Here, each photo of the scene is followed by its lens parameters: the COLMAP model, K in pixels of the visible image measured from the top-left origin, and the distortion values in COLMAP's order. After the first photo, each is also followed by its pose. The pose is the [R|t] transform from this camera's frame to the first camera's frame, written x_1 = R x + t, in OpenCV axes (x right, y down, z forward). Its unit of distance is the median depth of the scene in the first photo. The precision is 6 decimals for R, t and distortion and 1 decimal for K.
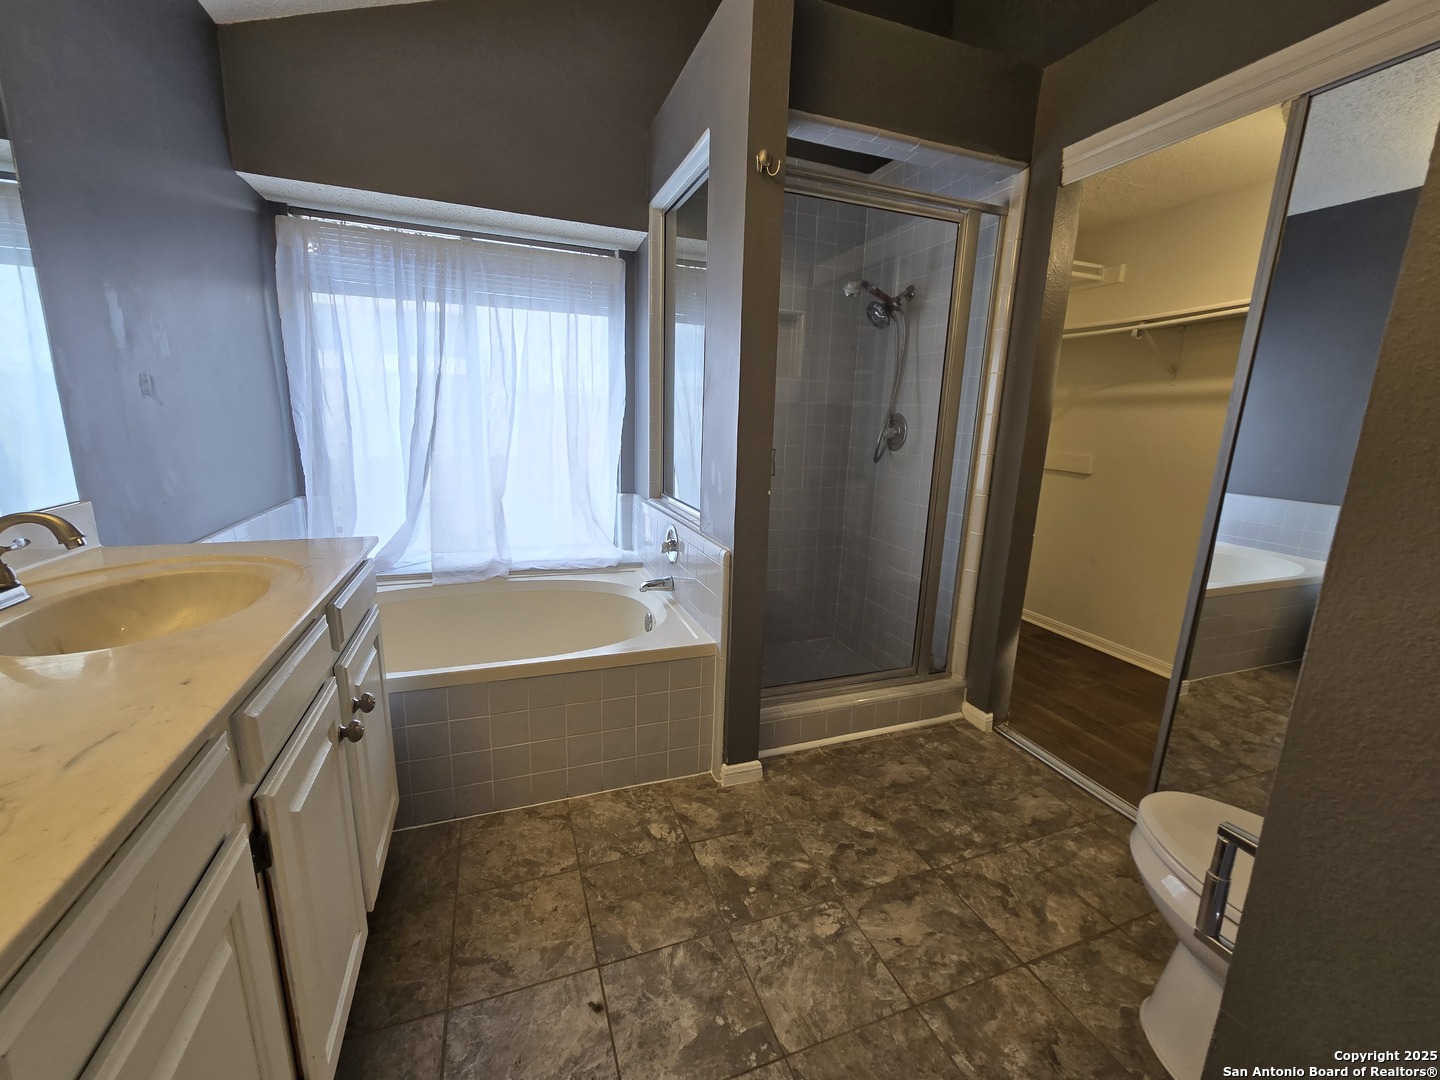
lens RADIAL K [[586.3, 0, 715.8], [0, 586.3, 541.1], [0, 0, 1]] dist [-0.010082, 0.002270]
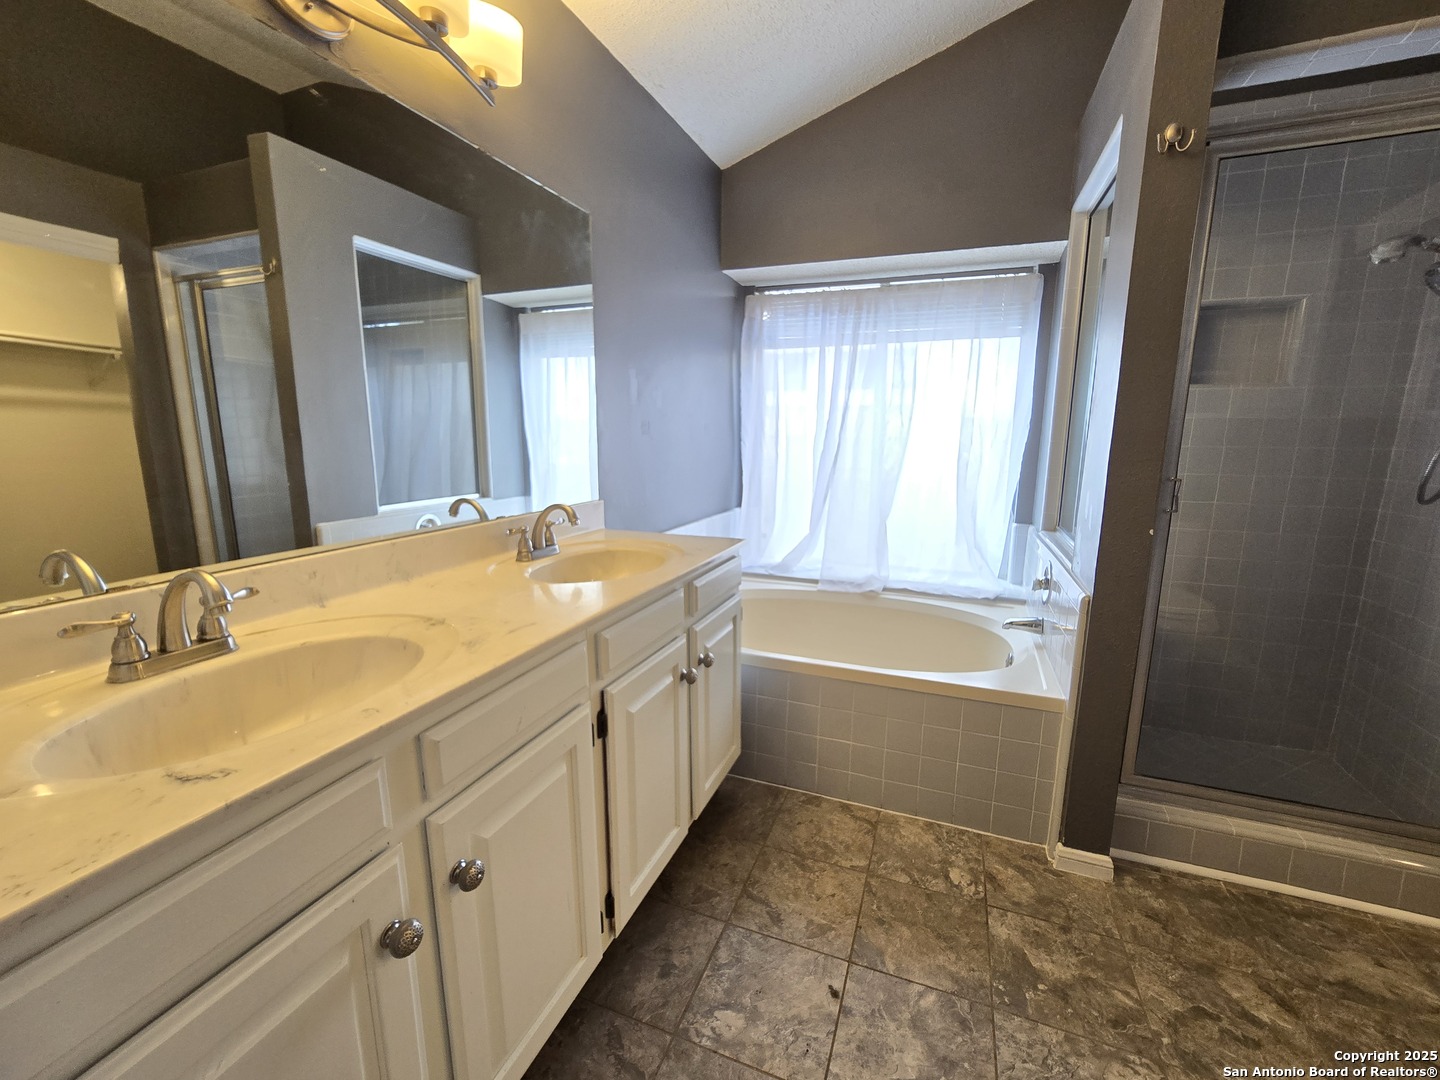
lens RADIAL K [[586.3, 0, 722.3], [0, 586.3, 541.7], [0, 0, 1]] dist [-0.010082, 0.002270]
pose [[0.748155, 0.094157, -0.656809, 0.197362], [-0.120682, 0.992679, 0.004840, -0.002348], [0.652457, 0.075644, 0.754041, -0.003381]]
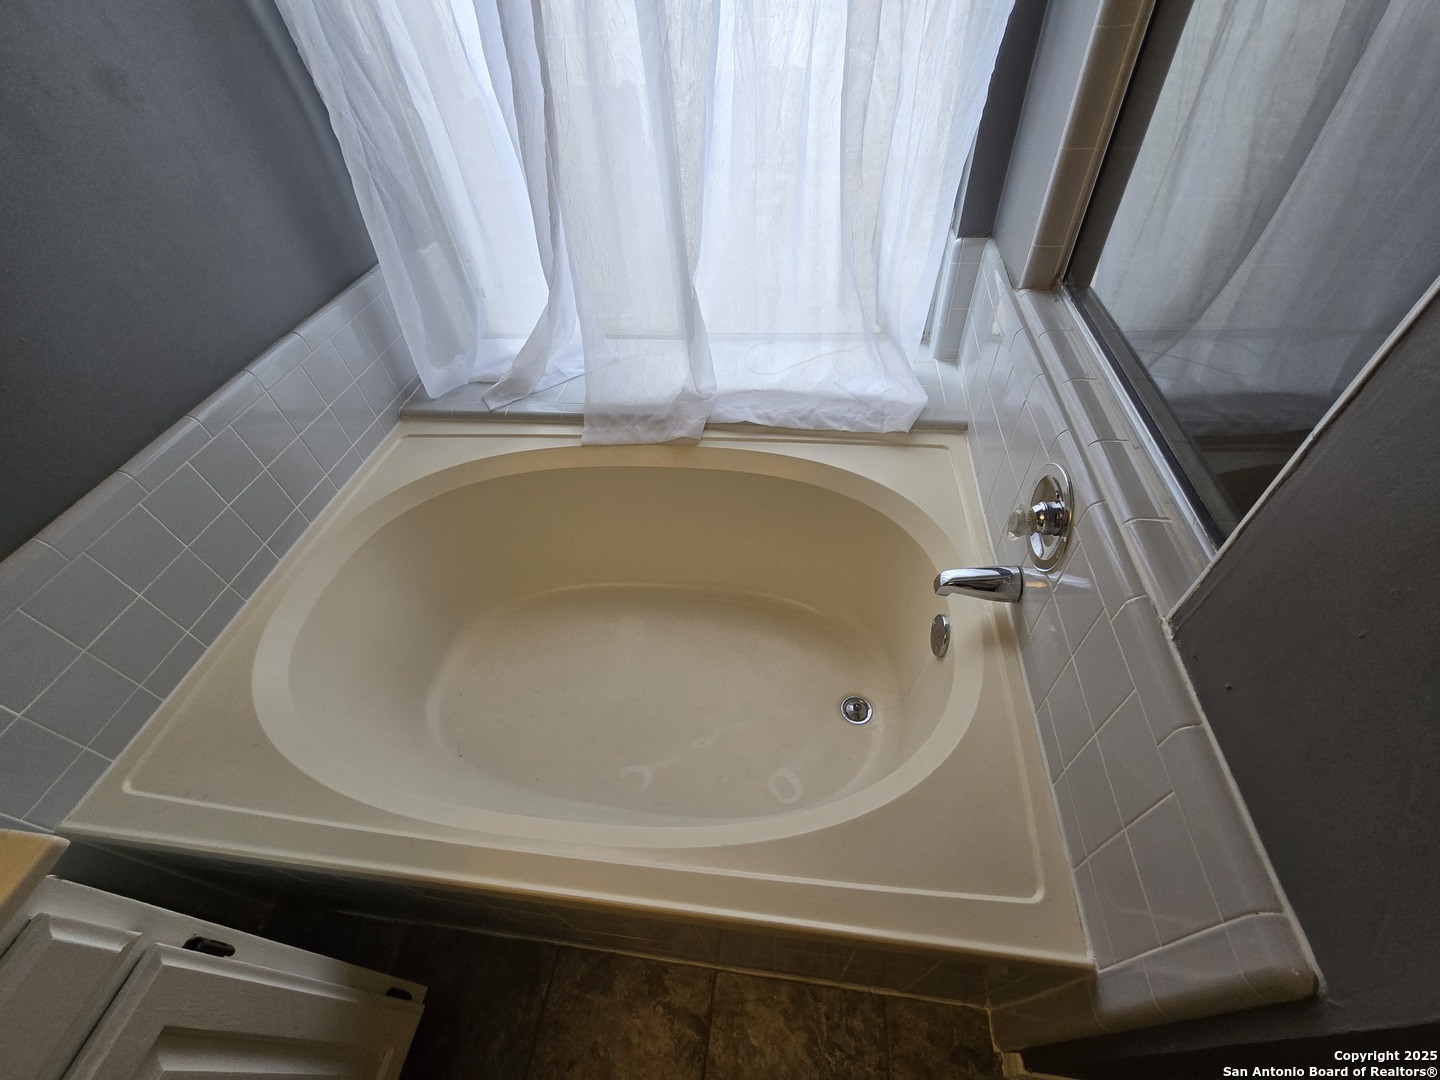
lens RADIAL K [[586.3, 0, 728.3], [0, 586.3, 557.5], [0, 0, 1]] dist [-0.010082, 0.002270]
pose [[0.883106, 0.274496, -0.380495, -0.152471], [0.000598, 0.810330, 0.585973, -0.275062], [0.469174, -0.517704, 0.715443, 0.913167]]
